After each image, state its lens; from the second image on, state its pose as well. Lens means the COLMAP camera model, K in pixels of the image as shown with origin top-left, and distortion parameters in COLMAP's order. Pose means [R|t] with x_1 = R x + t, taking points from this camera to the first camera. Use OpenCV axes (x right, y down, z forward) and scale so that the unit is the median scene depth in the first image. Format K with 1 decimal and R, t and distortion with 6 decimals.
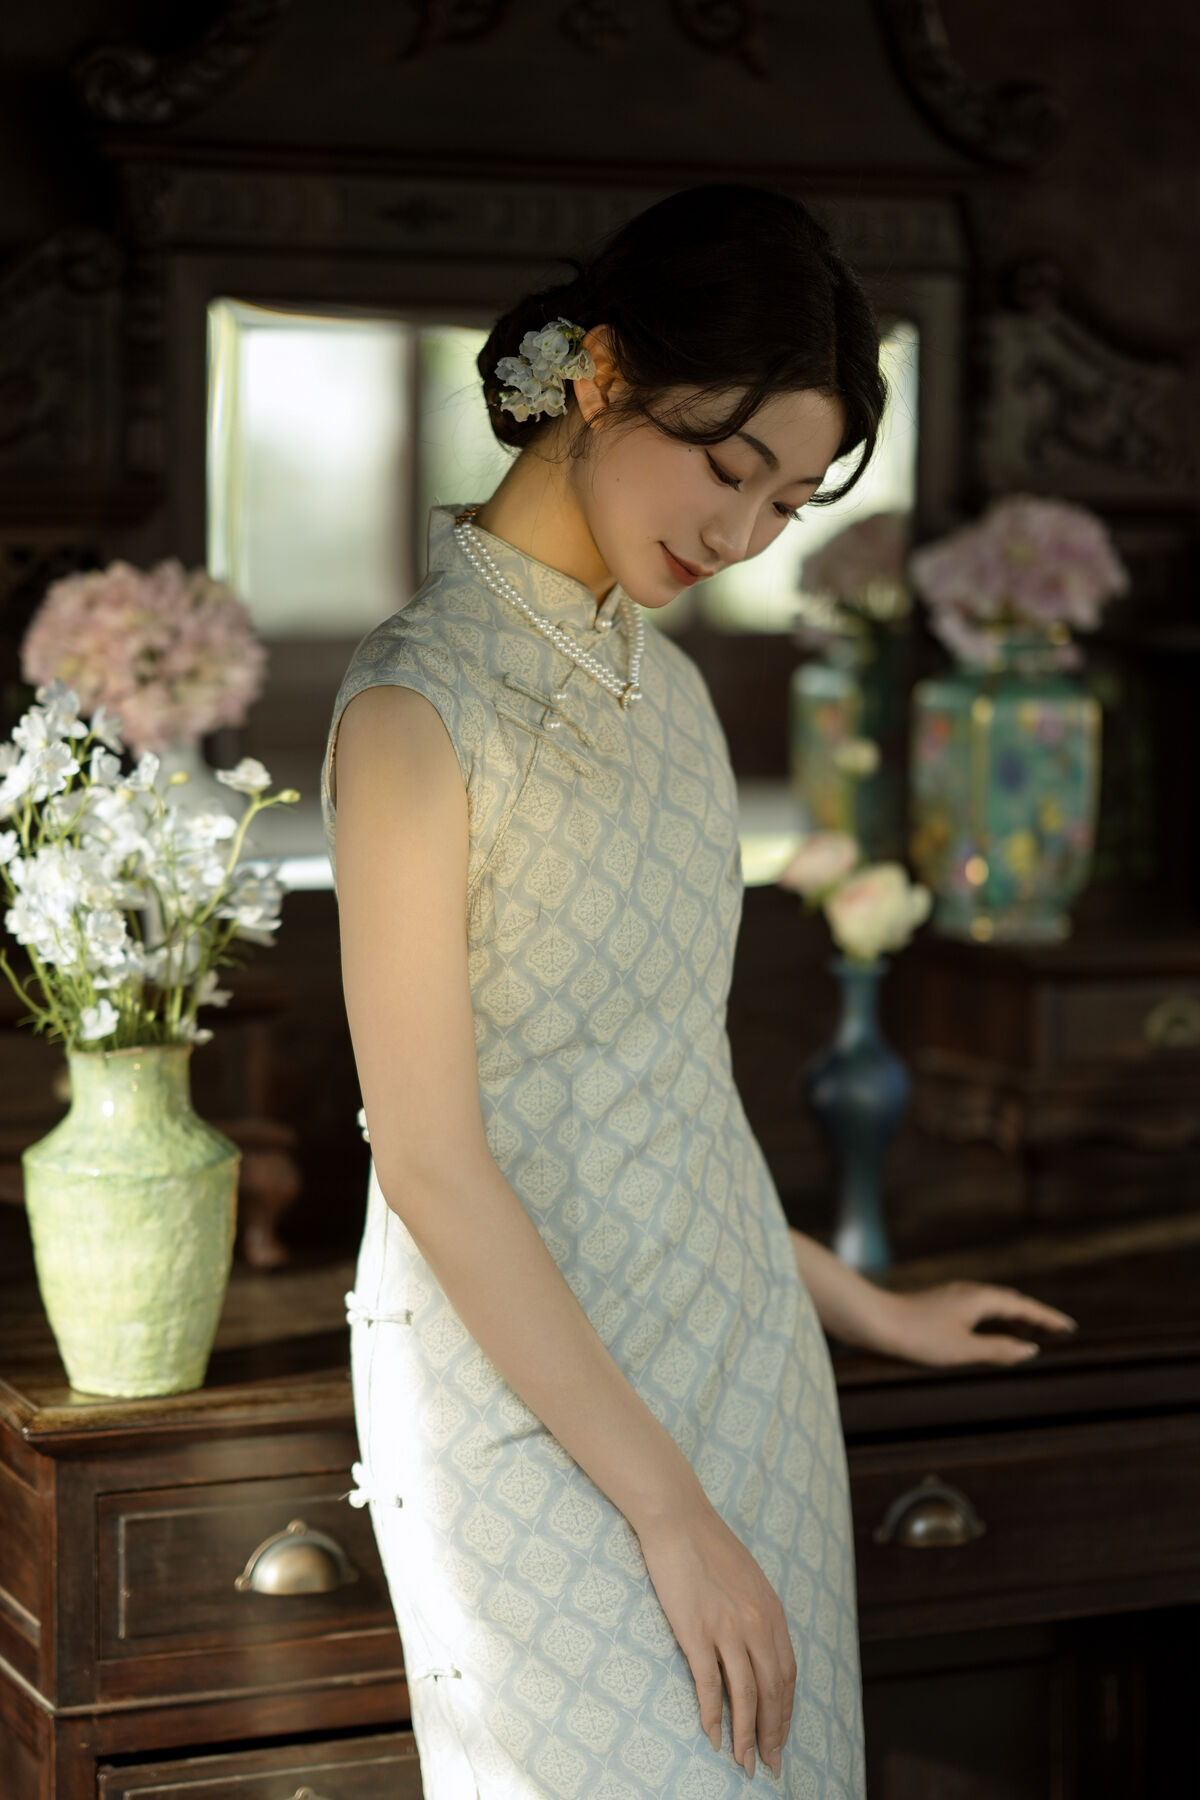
lens RADIAL K [[4401.1, 0, 600.0], [0, 4401.1, 900.0], [0, 0, 1]] dist [0.073383, 0.155234]
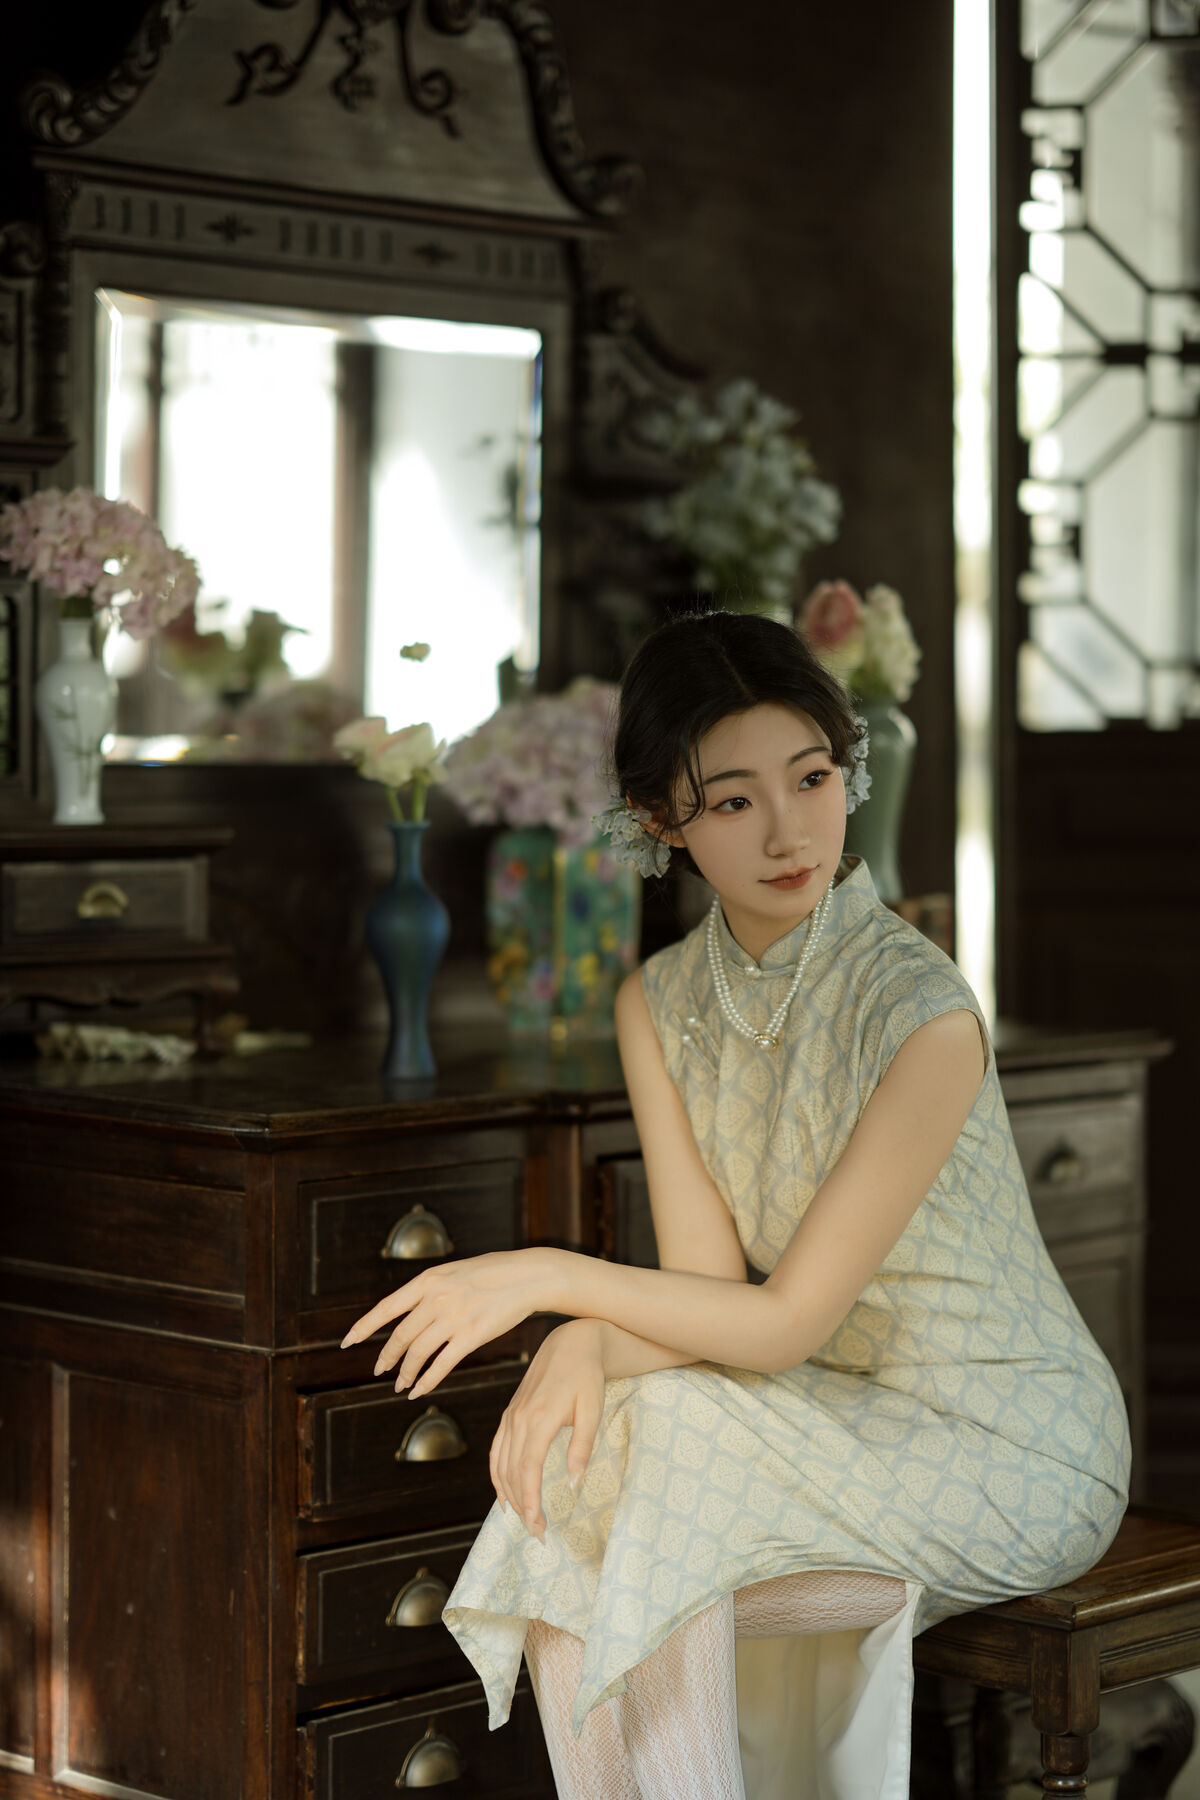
lens RADIAL K [[4345.6, 0, 600.0], [0, 4345.6, 900.0], [0, 0, 1]] dist [0.068202, 0.093071]
pose [[0.923433, -0.010126, 0.383625, -0.512307], [0.022912, 0.999323, -0.028775, 0.088751], [-0.383074, 0.035361, 0.923041, -0.213407]]
